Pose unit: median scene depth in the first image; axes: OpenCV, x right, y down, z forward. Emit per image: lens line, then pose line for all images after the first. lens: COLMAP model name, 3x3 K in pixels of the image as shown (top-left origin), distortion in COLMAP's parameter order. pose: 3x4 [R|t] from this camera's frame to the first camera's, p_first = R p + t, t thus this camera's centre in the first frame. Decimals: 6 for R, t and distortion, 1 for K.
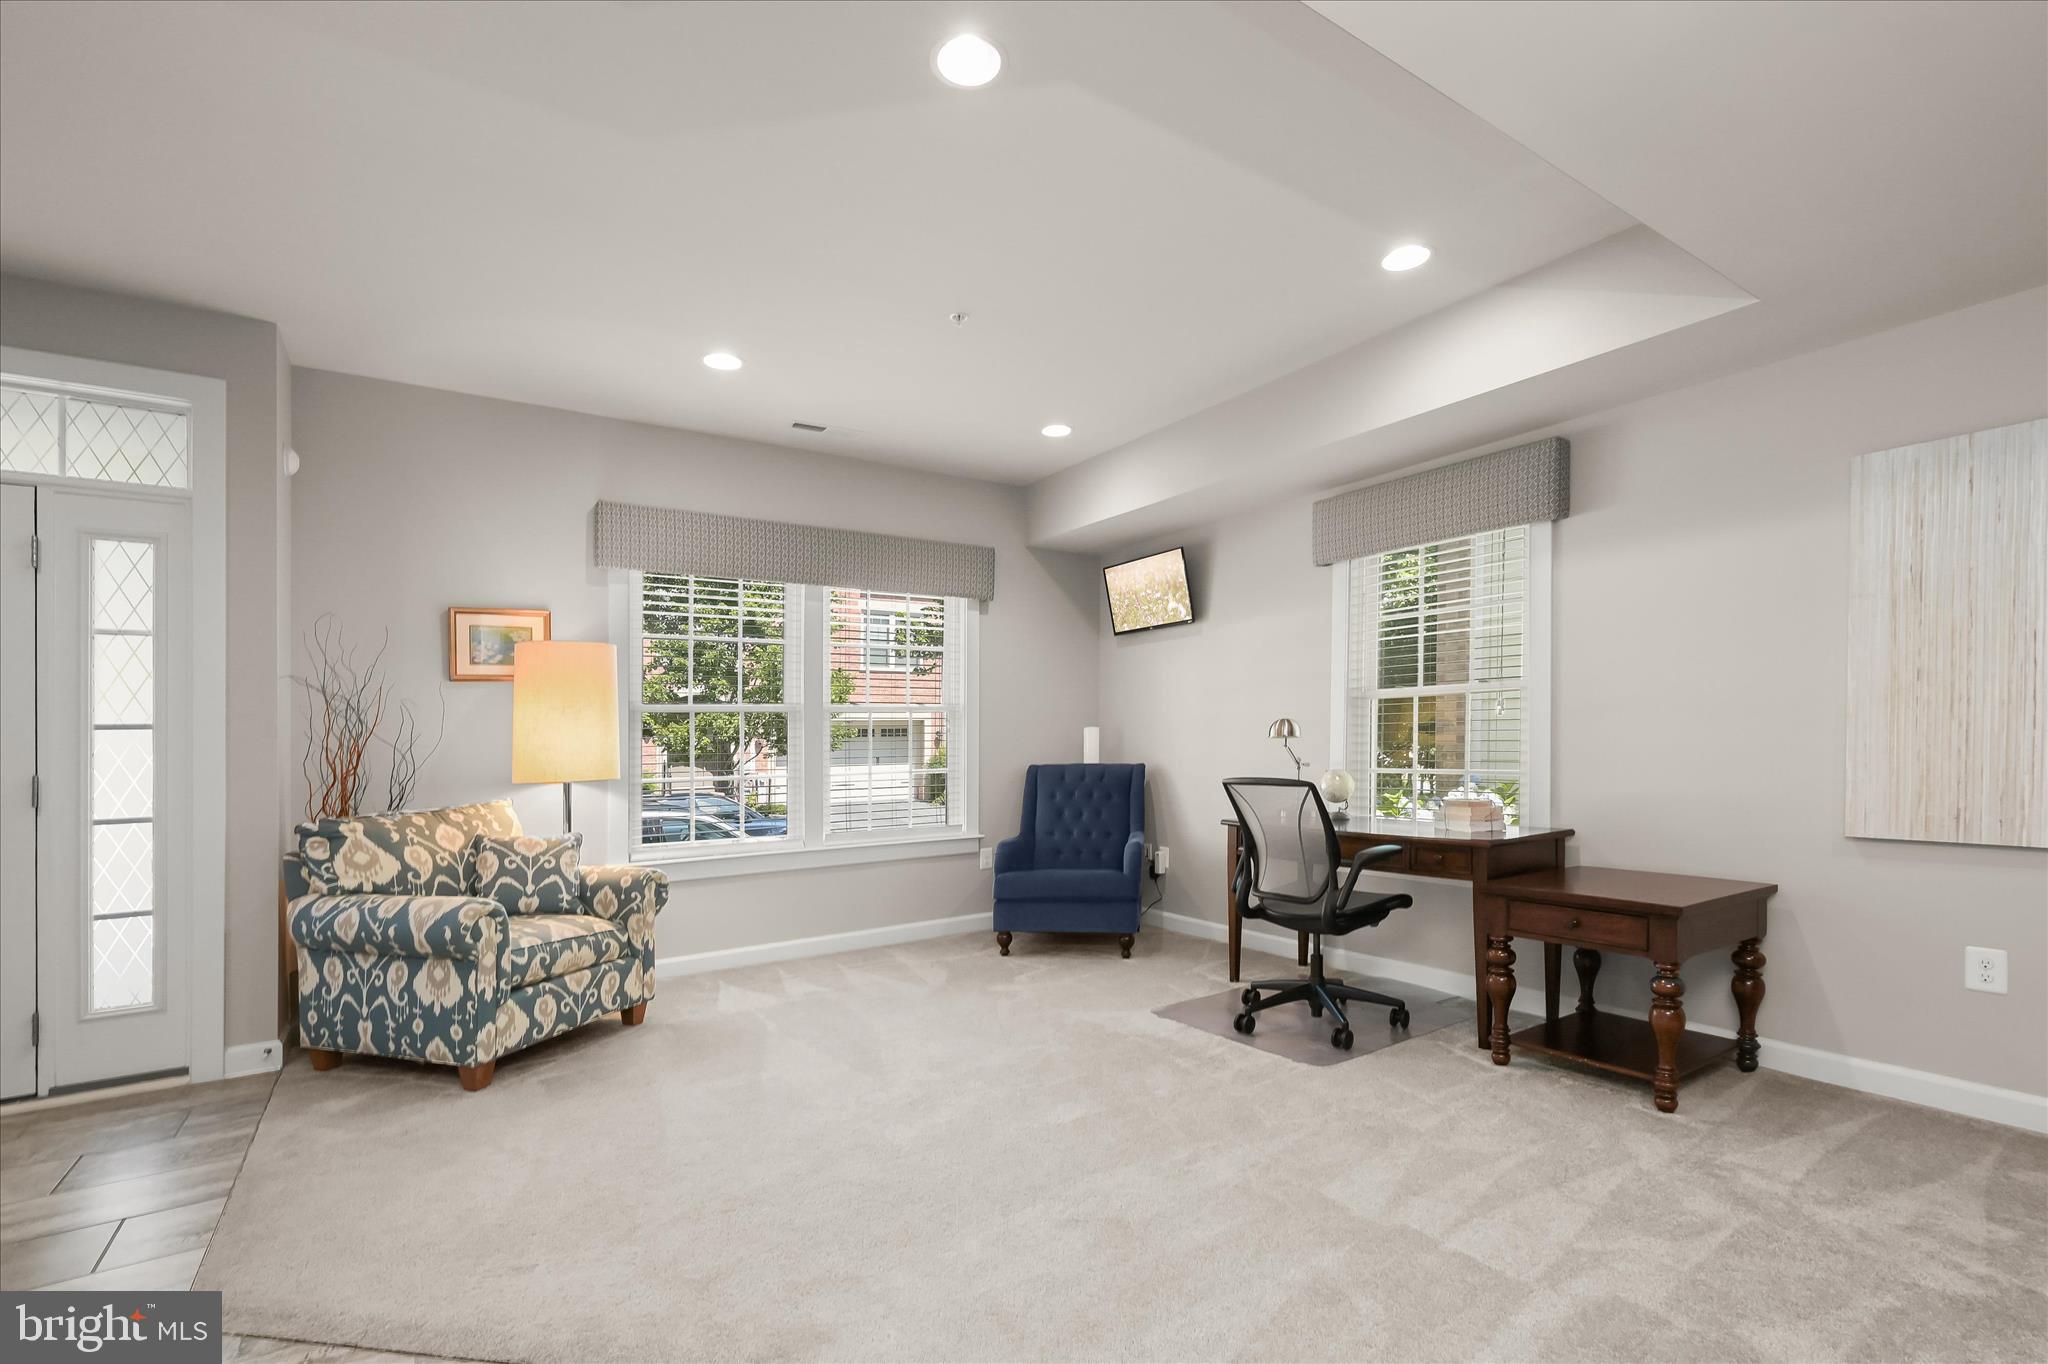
lens RADIAL K [[949.0, 0, 1020.1], [0, 949.0, 744.1], [0, 0, 1]] dist [0.001789, 0.000206]
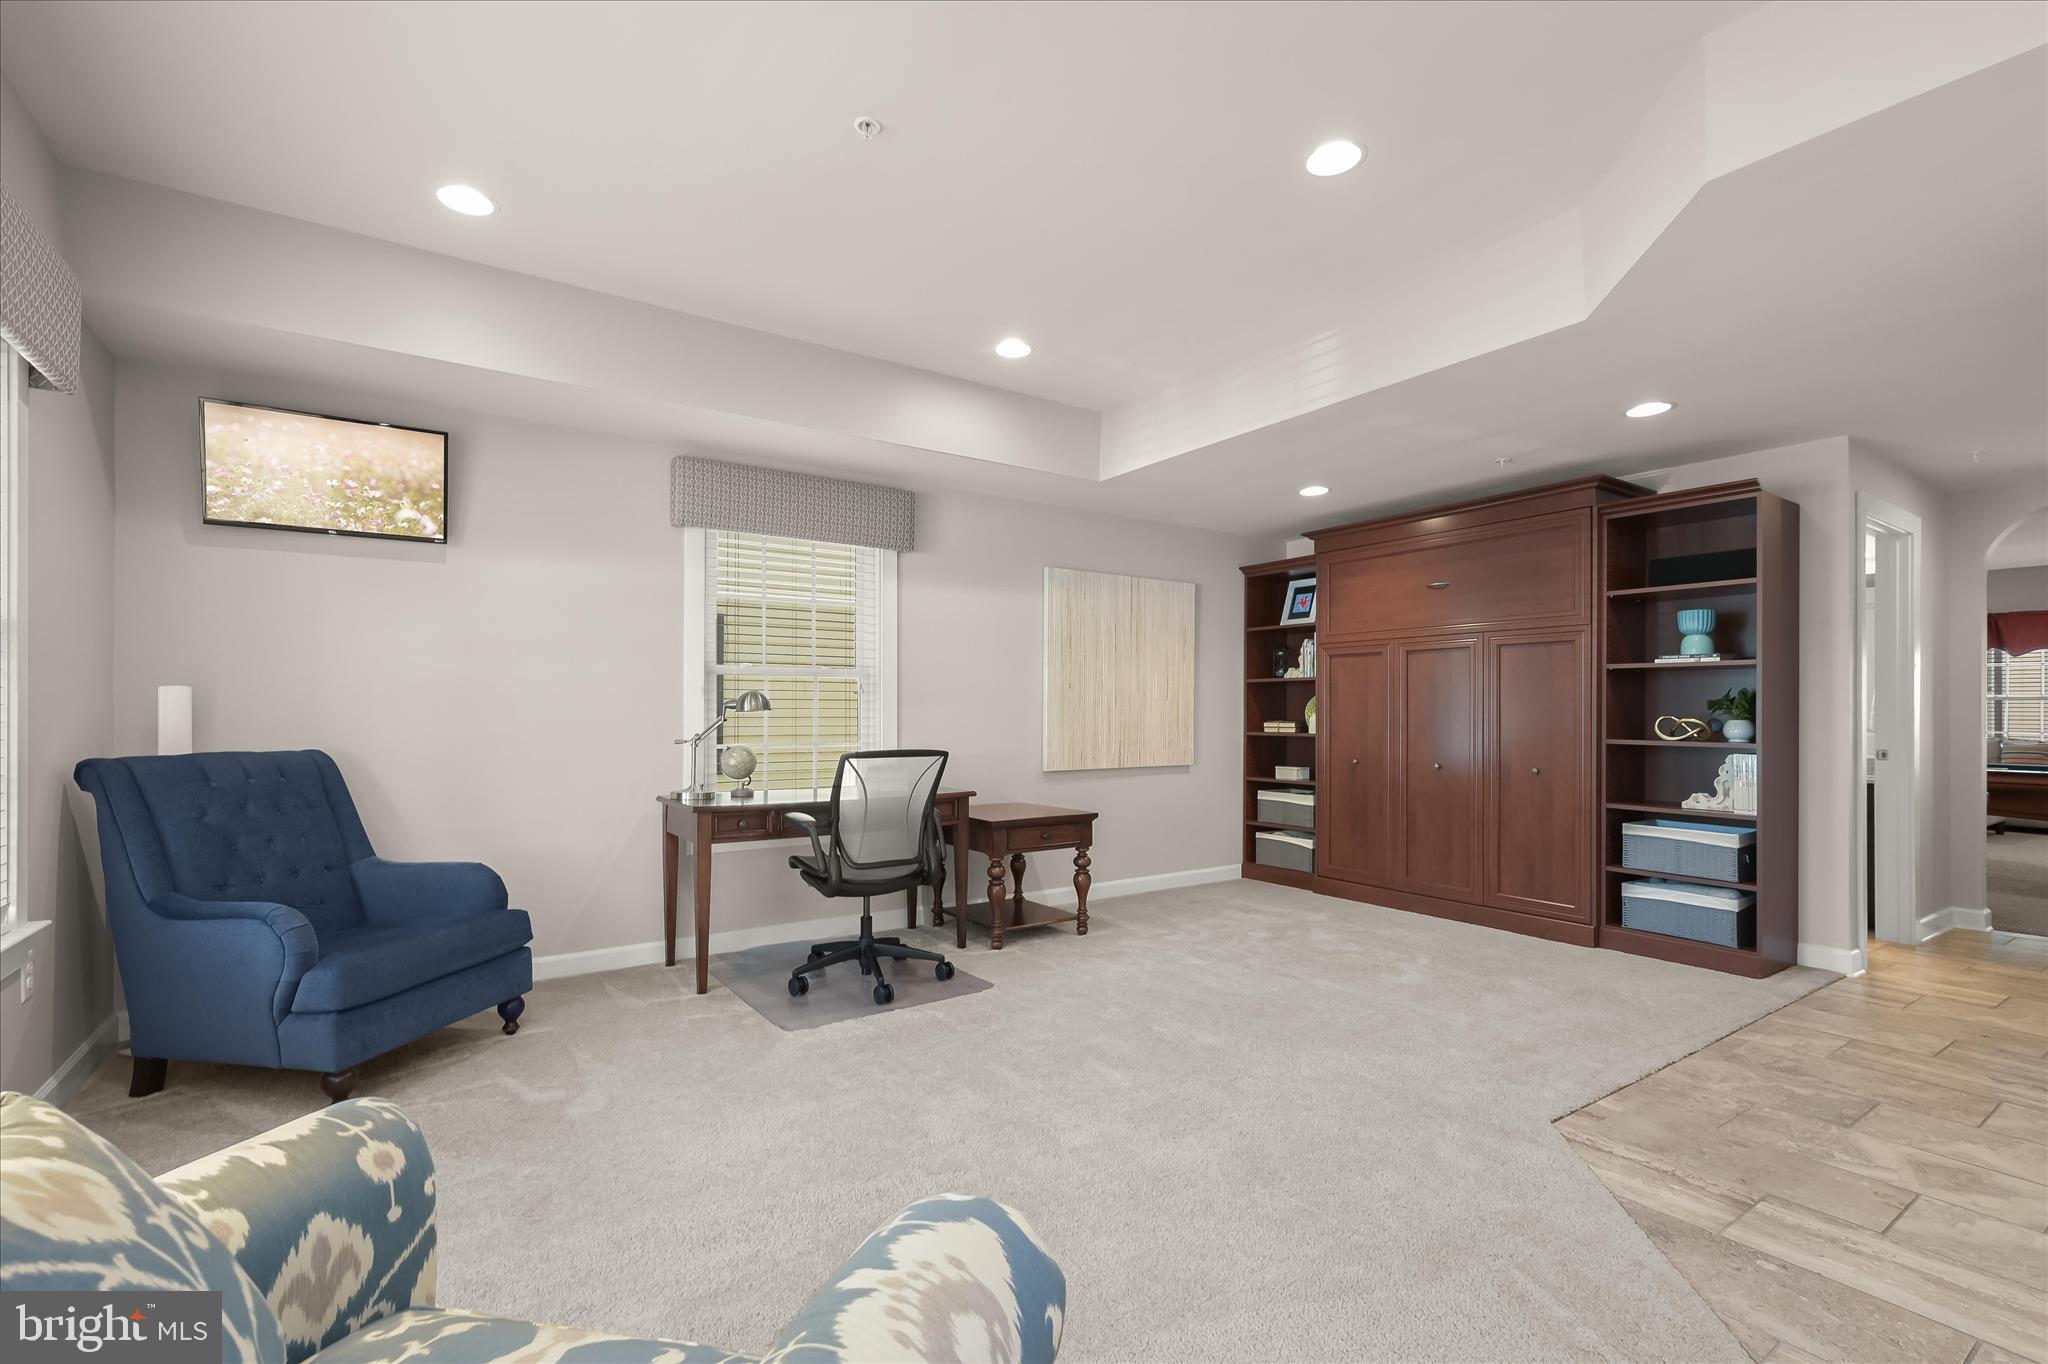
lens RADIAL K [[949.0, 0, 1020.1], [0, 949.0, 744.1], [0, 0, 1]] dist [0.001789, 0.000206]
pose [[-0.028207, -0.013120, 0.999516, -0.764763], [0.003543, 0.999906, 0.013225, 0.014780], [-0.999596, 0.003915, -0.028158, 0.874407]]
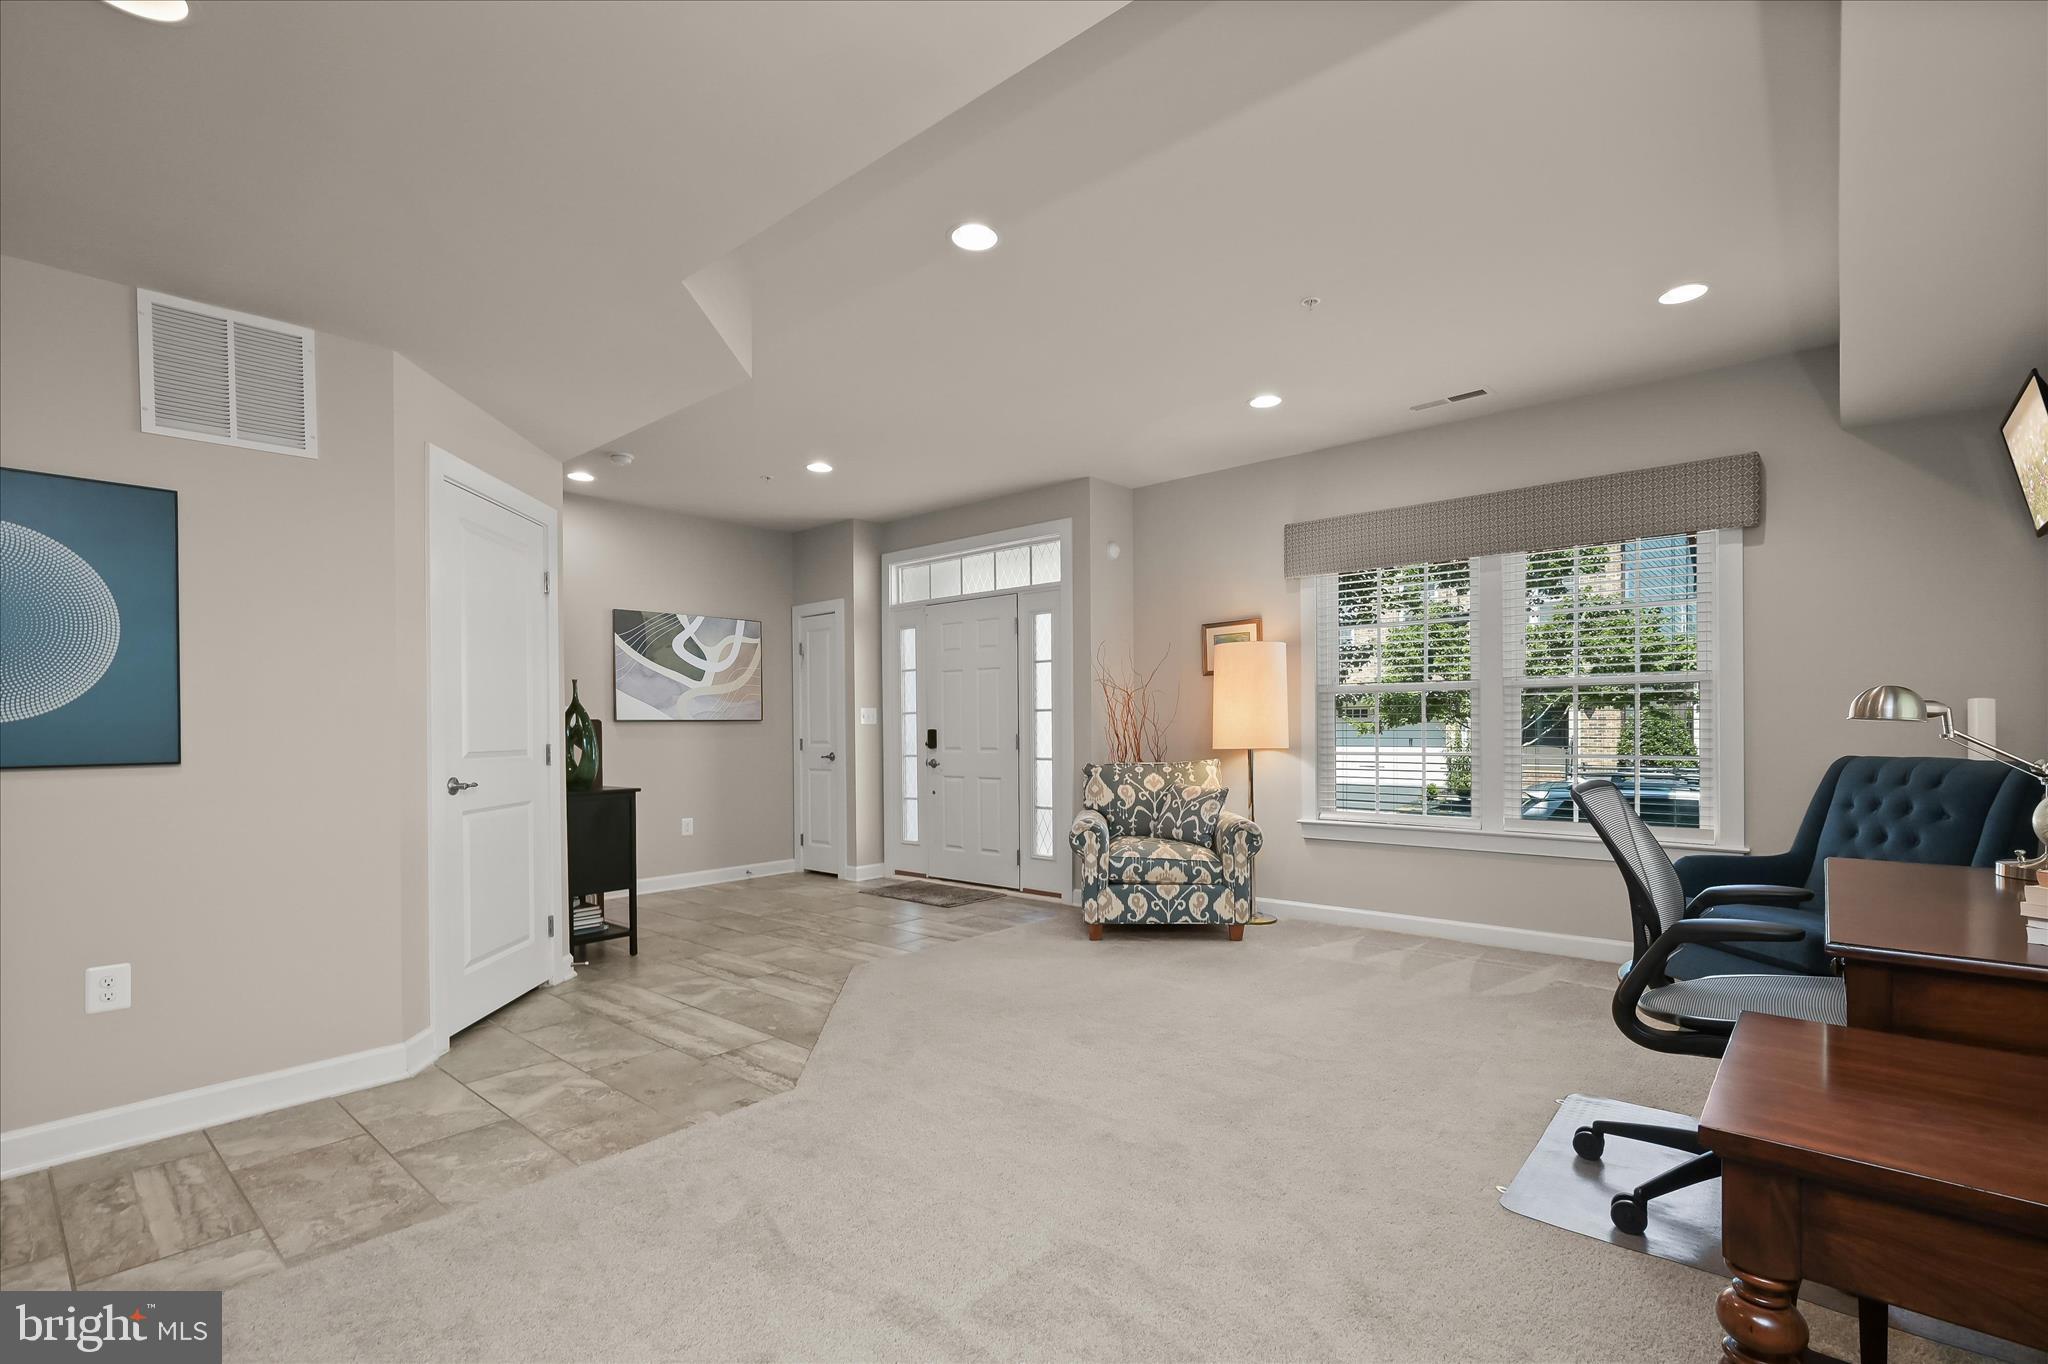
lens RADIAL K [[898.3, 0, 1028.9], [0, 898.3, 719.7], [0, 0, 1]] dist [-0.001647, -0.000093]
pose [[0.273216, 0.009314, -0.961908, 0.737709], [-0.002785, 0.999957, 0.008891, -0.013259], [0.961949, 0.000250, 0.273230, 0.436612]]
